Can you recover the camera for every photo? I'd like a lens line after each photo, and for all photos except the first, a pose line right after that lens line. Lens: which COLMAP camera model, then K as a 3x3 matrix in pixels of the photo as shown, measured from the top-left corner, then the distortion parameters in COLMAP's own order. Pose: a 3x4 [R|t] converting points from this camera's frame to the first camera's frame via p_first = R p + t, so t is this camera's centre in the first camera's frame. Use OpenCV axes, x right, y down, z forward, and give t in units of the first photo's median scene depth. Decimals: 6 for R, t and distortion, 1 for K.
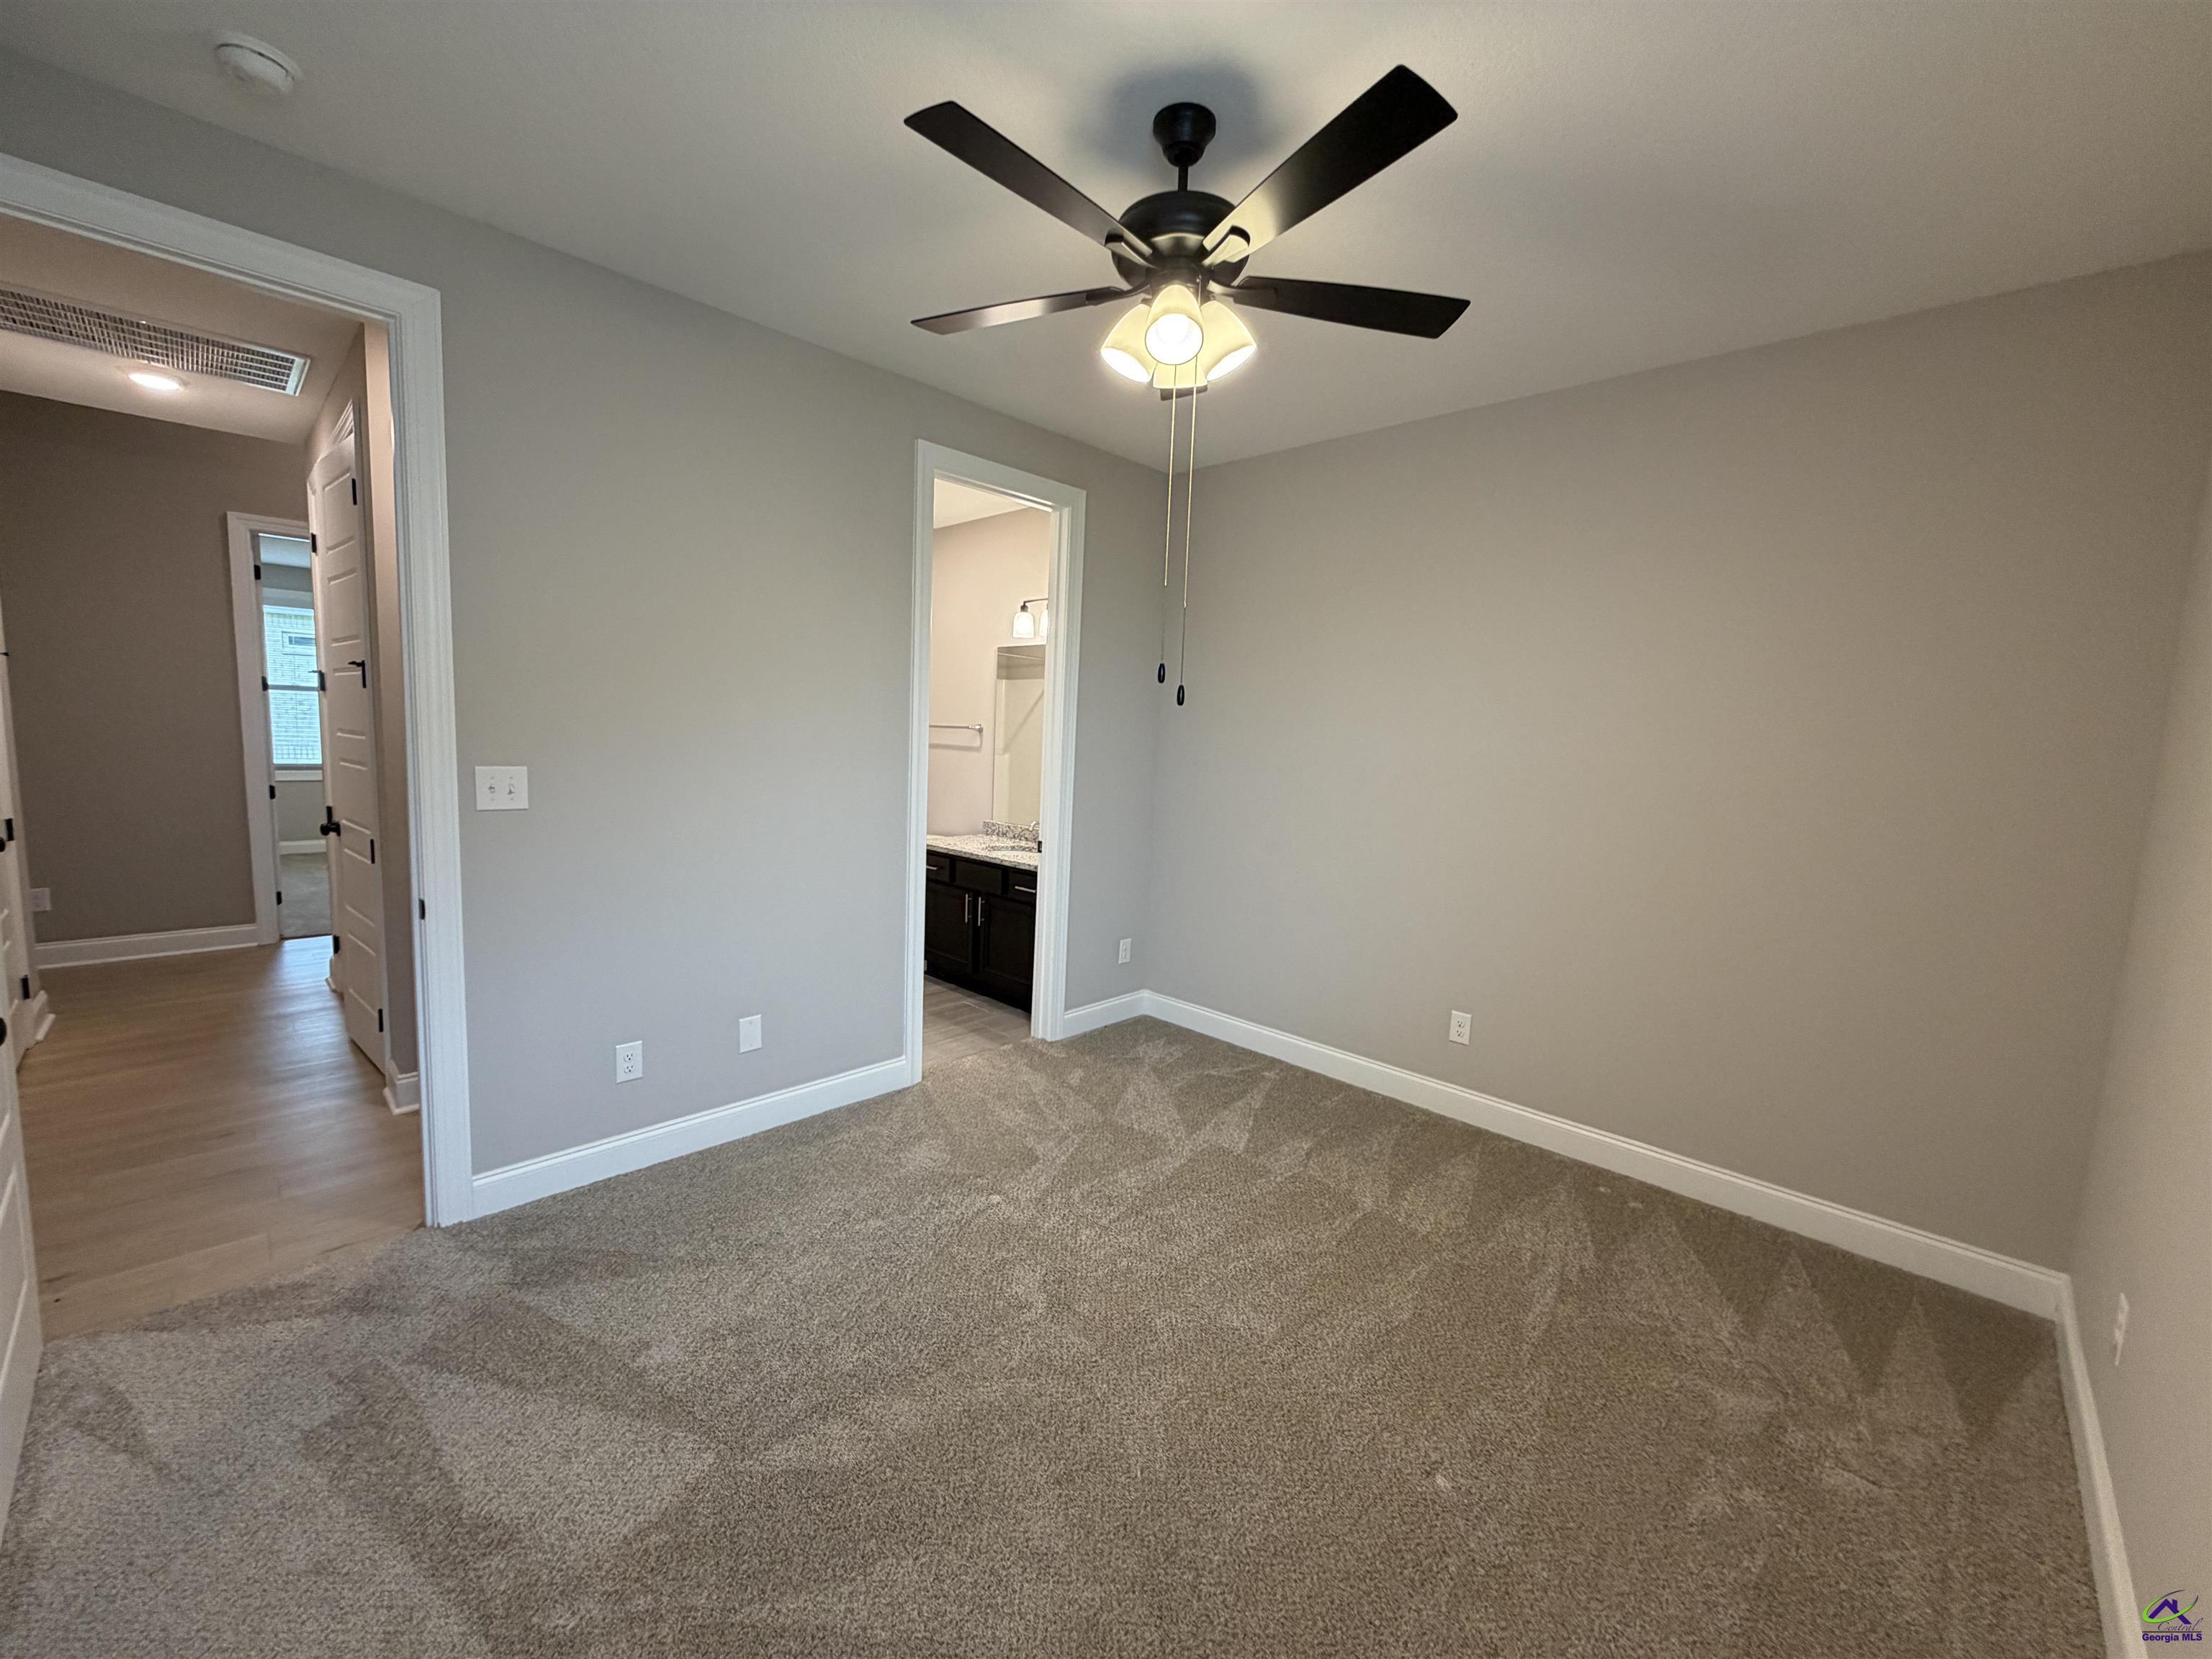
lens RADIAL K [[882.6, 0, 1100.4], [0, 882.6, 830.3], [0, 0, 1]] dist [0.000869, 0.000160]
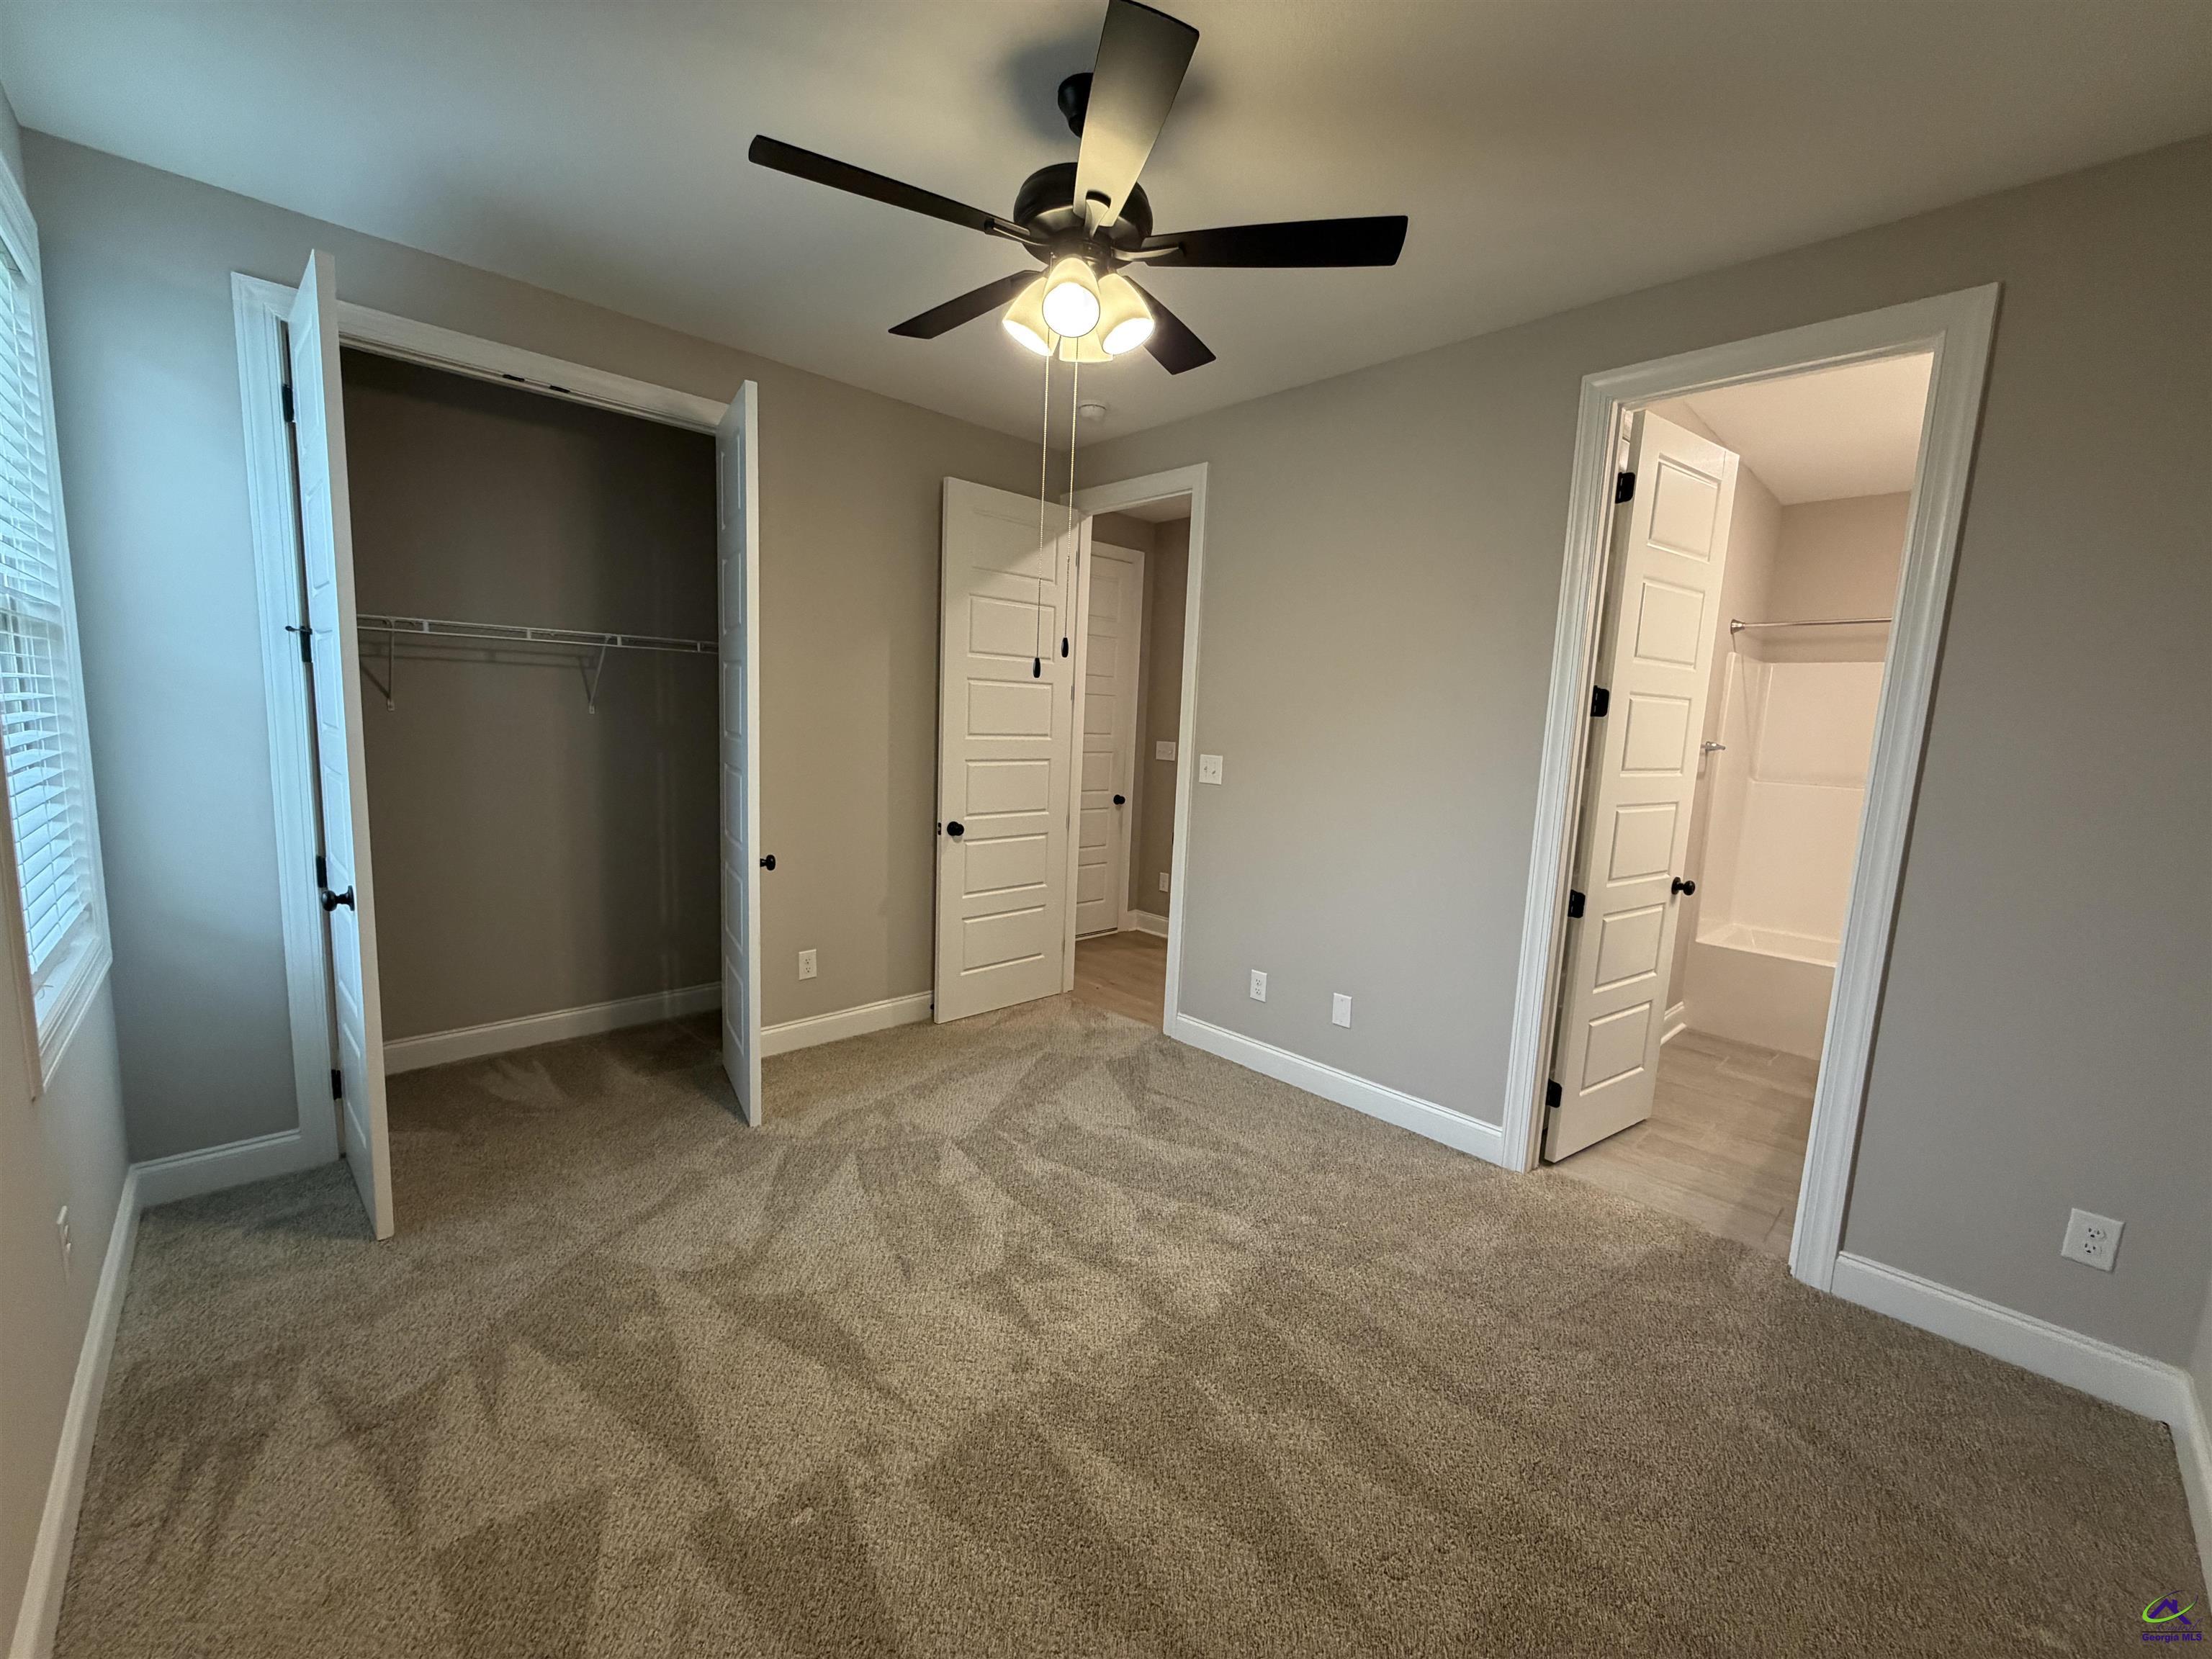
lens RADIAL K [[881.7, 0, 1101.5], [0, 881.7, 831.5], [0, 0, 1]] dist [-0.001606, -0.000017]
pose [[-0.036648, 0.091690, -0.995113, 0.866953], [-0.153567, 0.983437, 0.096270, -0.060843], [0.987458, 0.156345, -0.021961, 0.875303]]
